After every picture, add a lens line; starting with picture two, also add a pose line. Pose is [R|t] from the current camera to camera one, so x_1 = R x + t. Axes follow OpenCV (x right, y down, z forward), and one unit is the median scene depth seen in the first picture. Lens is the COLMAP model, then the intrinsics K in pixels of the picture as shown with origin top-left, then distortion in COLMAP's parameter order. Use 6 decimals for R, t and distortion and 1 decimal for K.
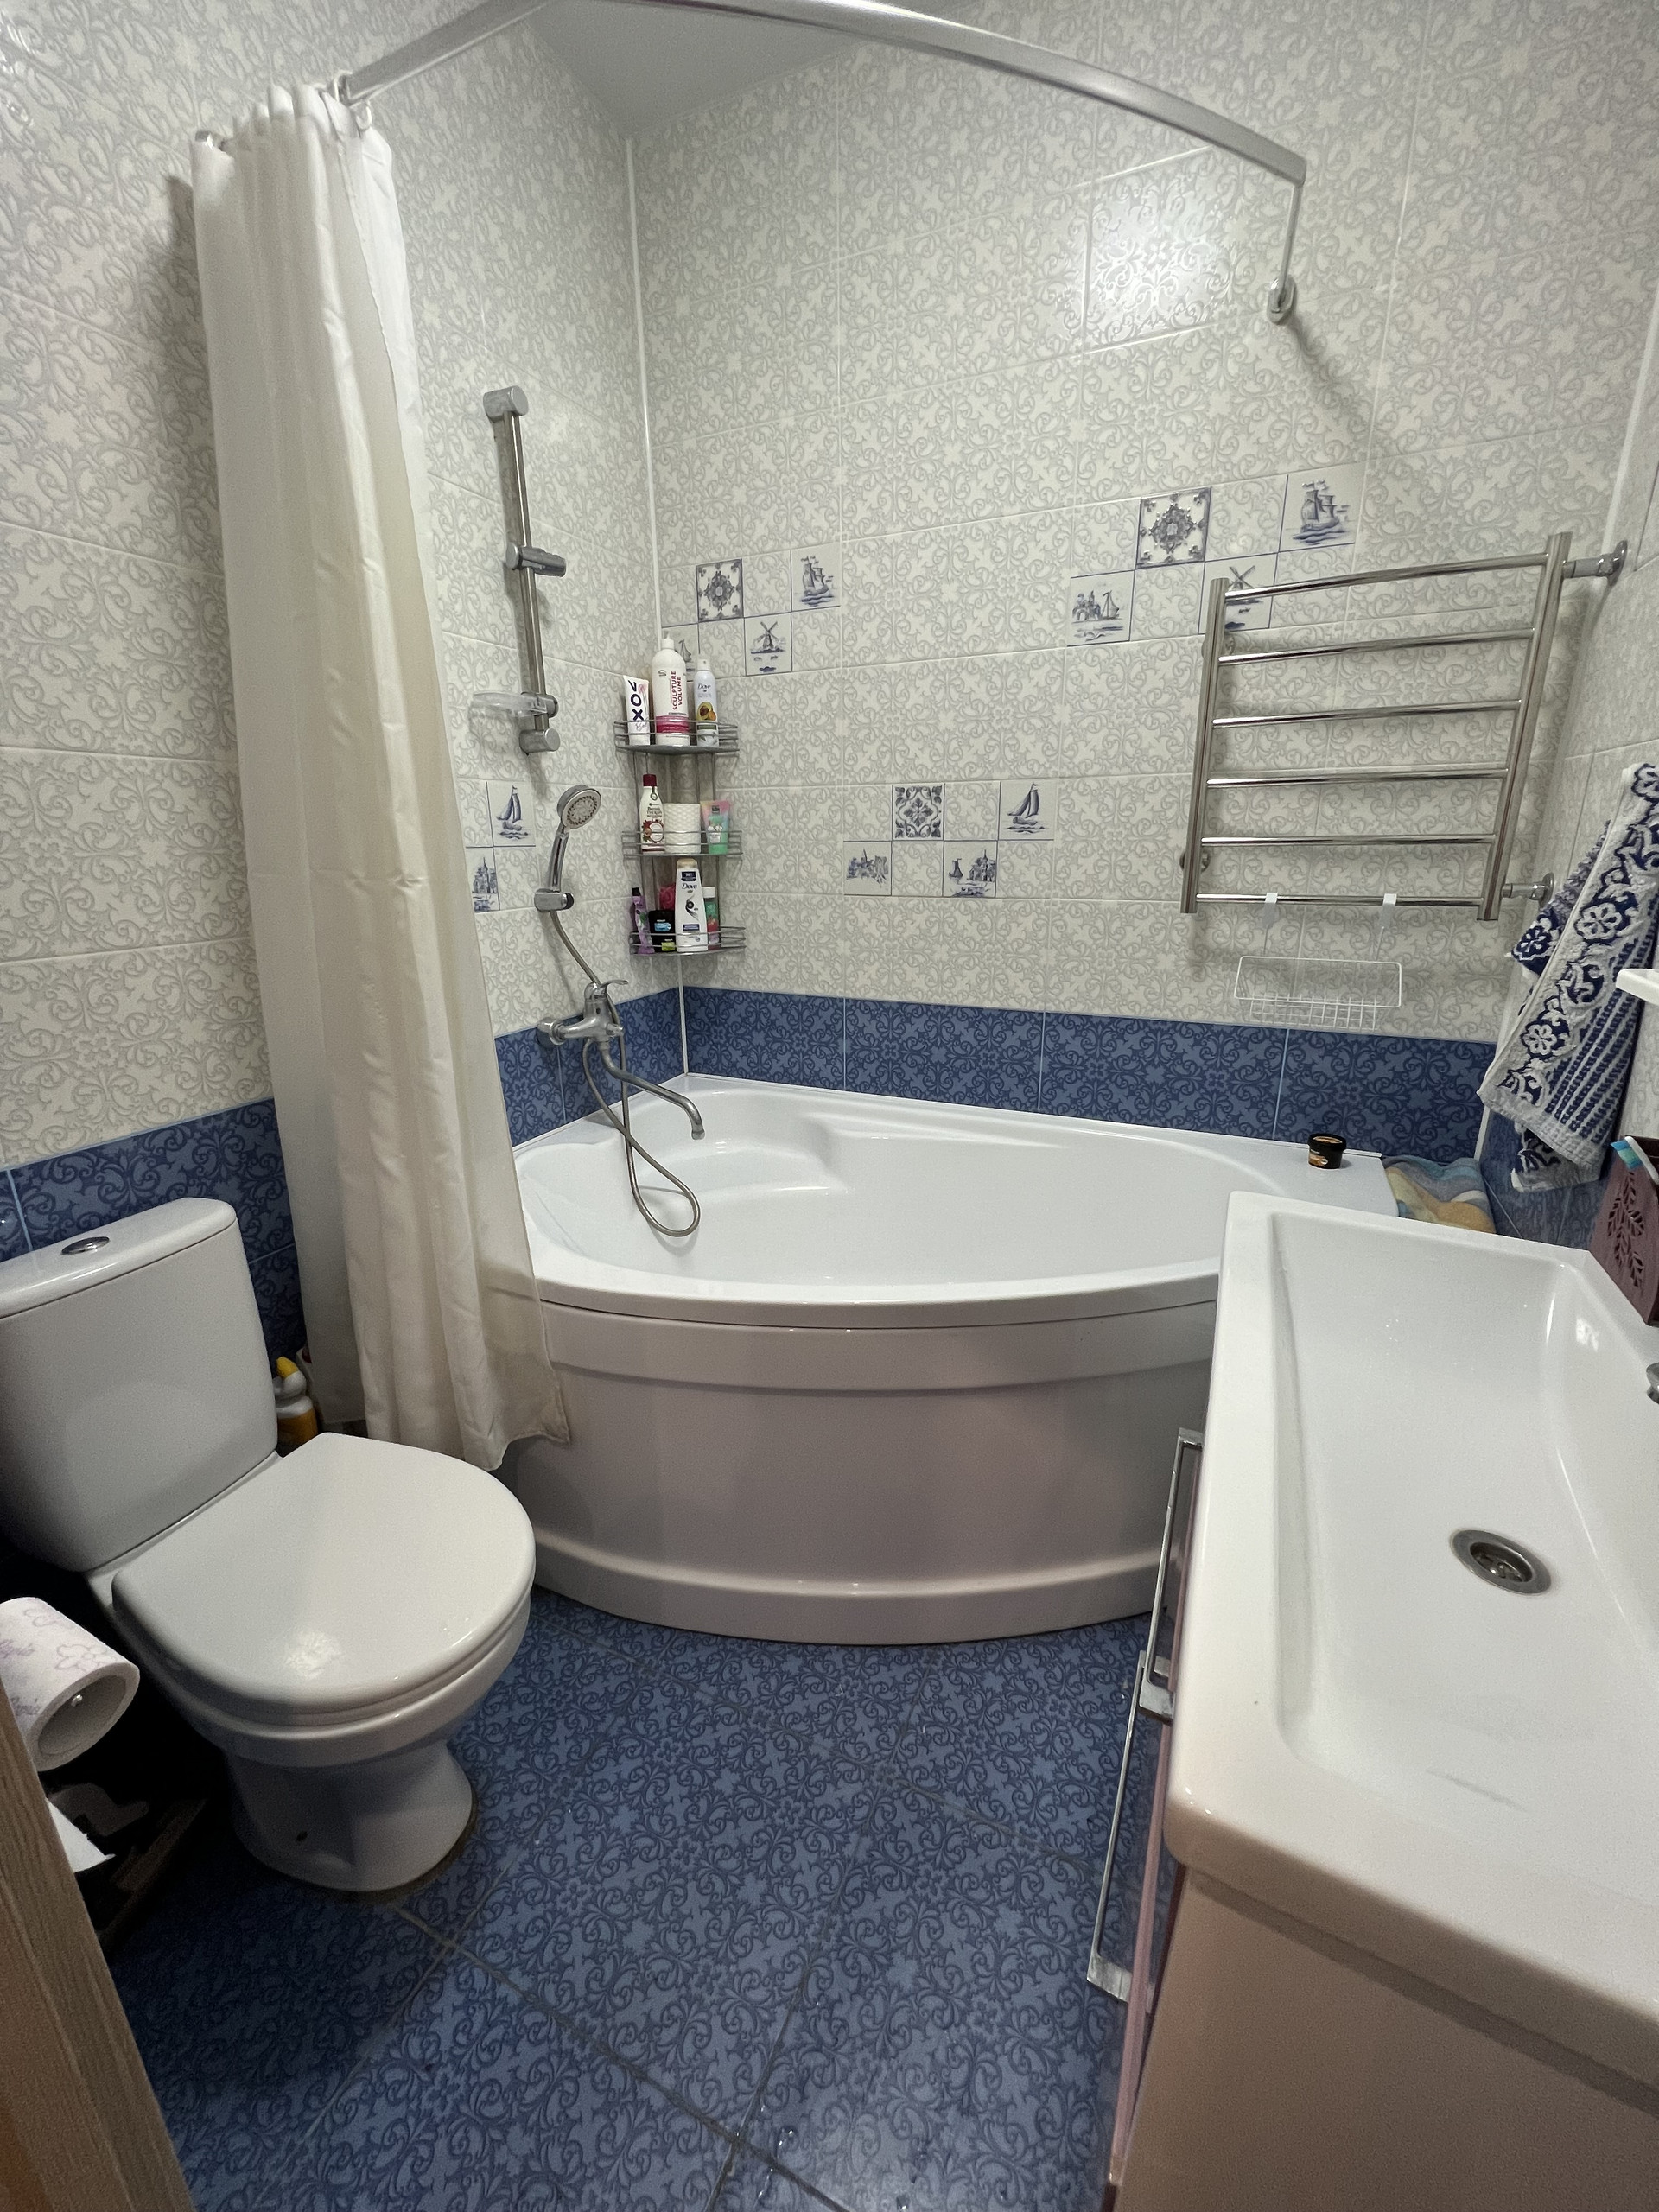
lens RADIAL K [[889.6, 0, 826.1], [0, 889.6, 1104.3], [0, 0, 1]] dist [-0.001132, -0.000158]
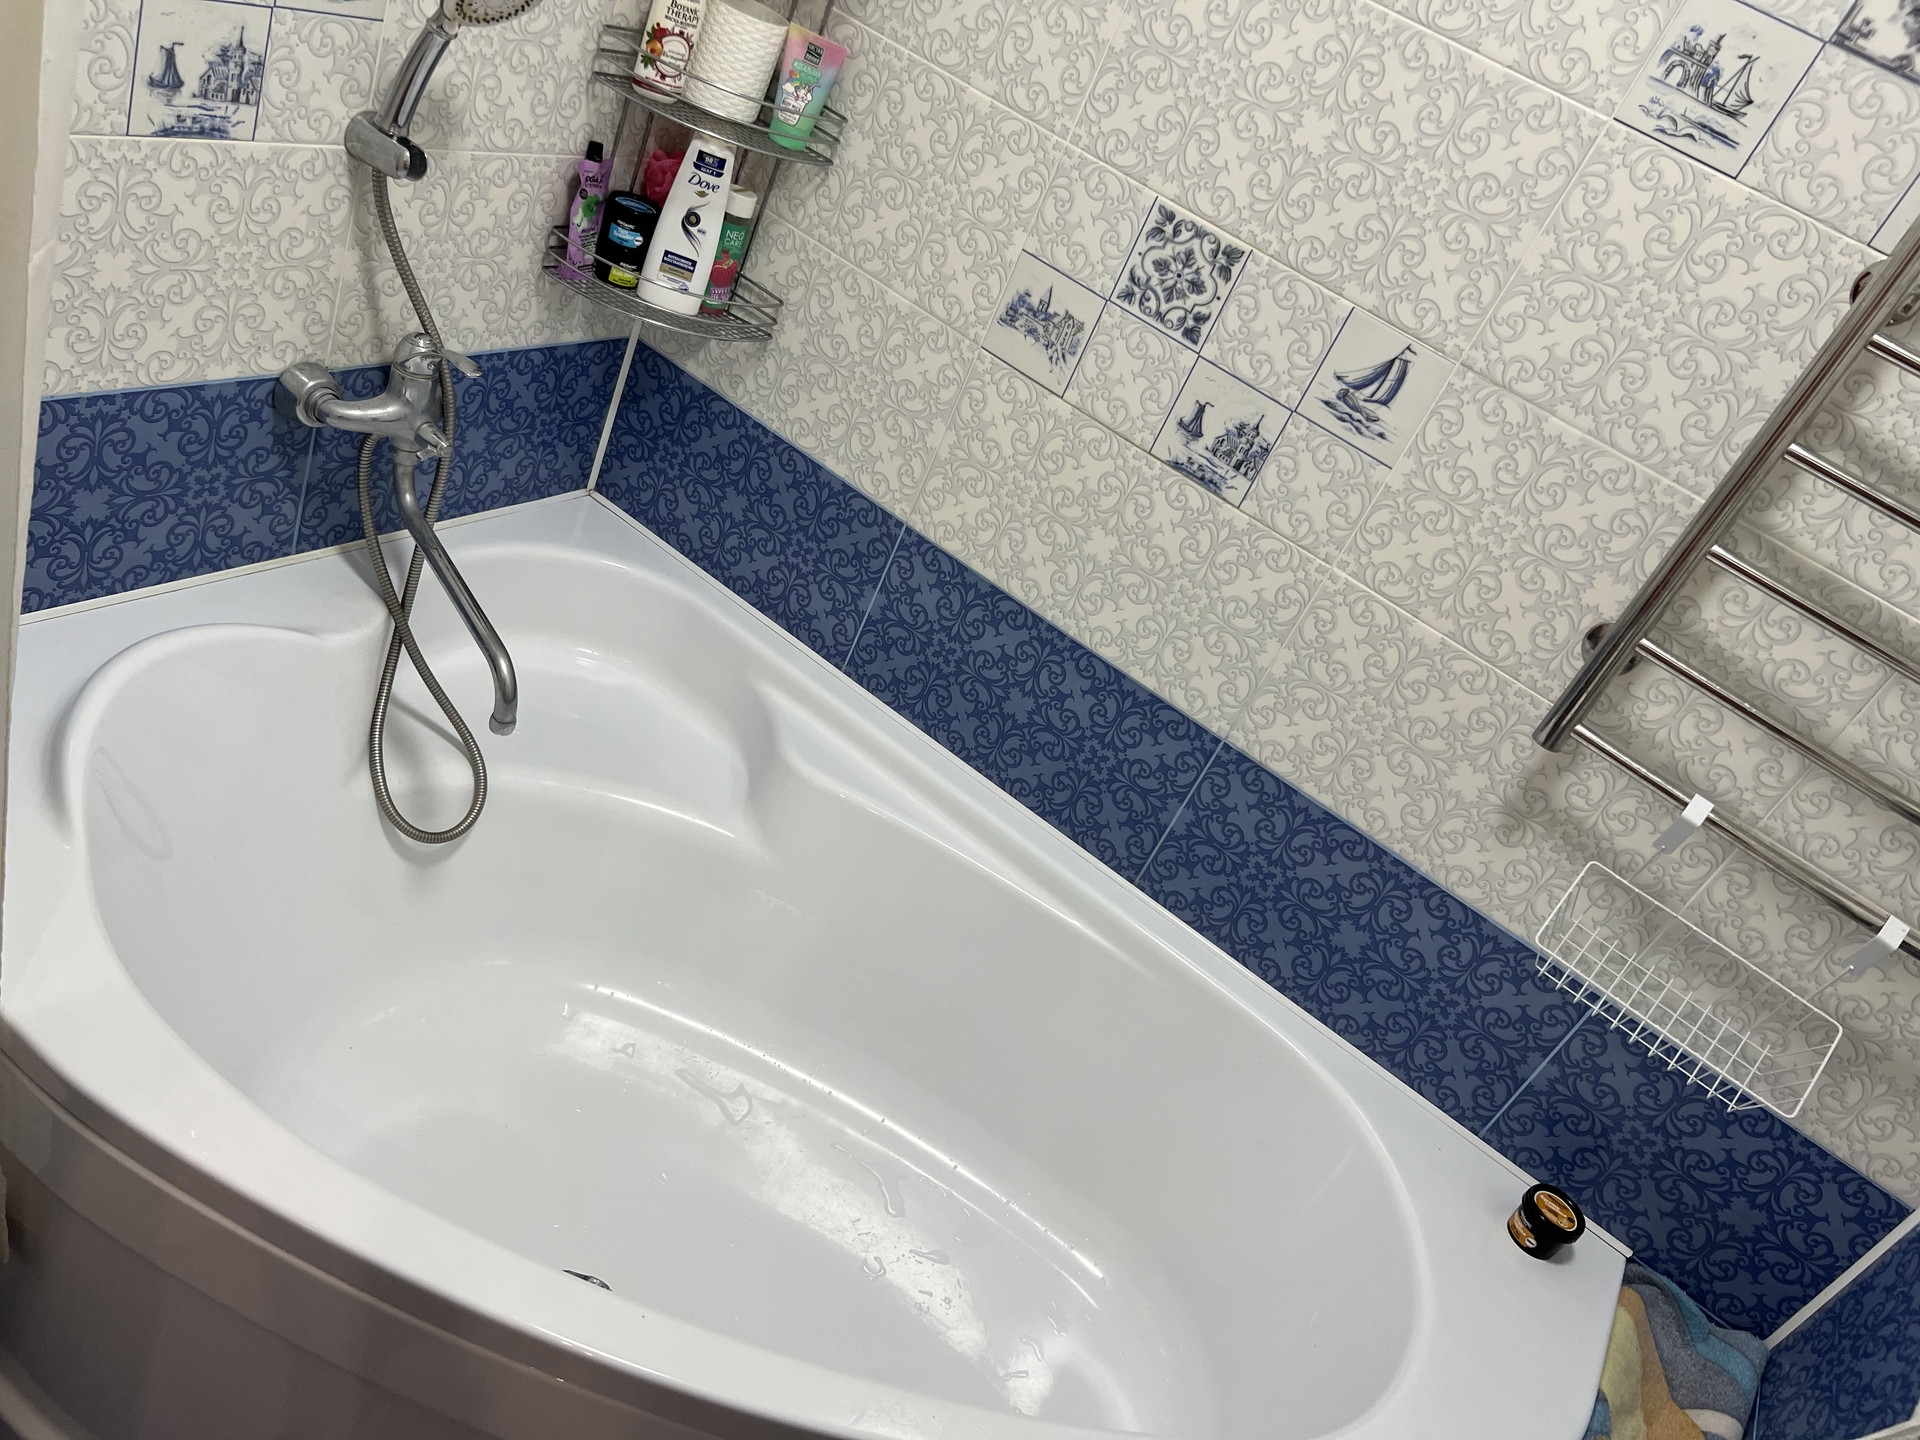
lens RADIAL K [[1461.8, 0, 932.1], [0, 1461.8, 752.5], [0, 0, 1]] dist [0.058015, -0.067891]
pose [[0.912019, 0.399912, 0.091058, 0.013652], [-0.409835, 0.879913, 0.240393, -0.275799], [0.016013, -0.256561, 0.966395, 0.183564]]
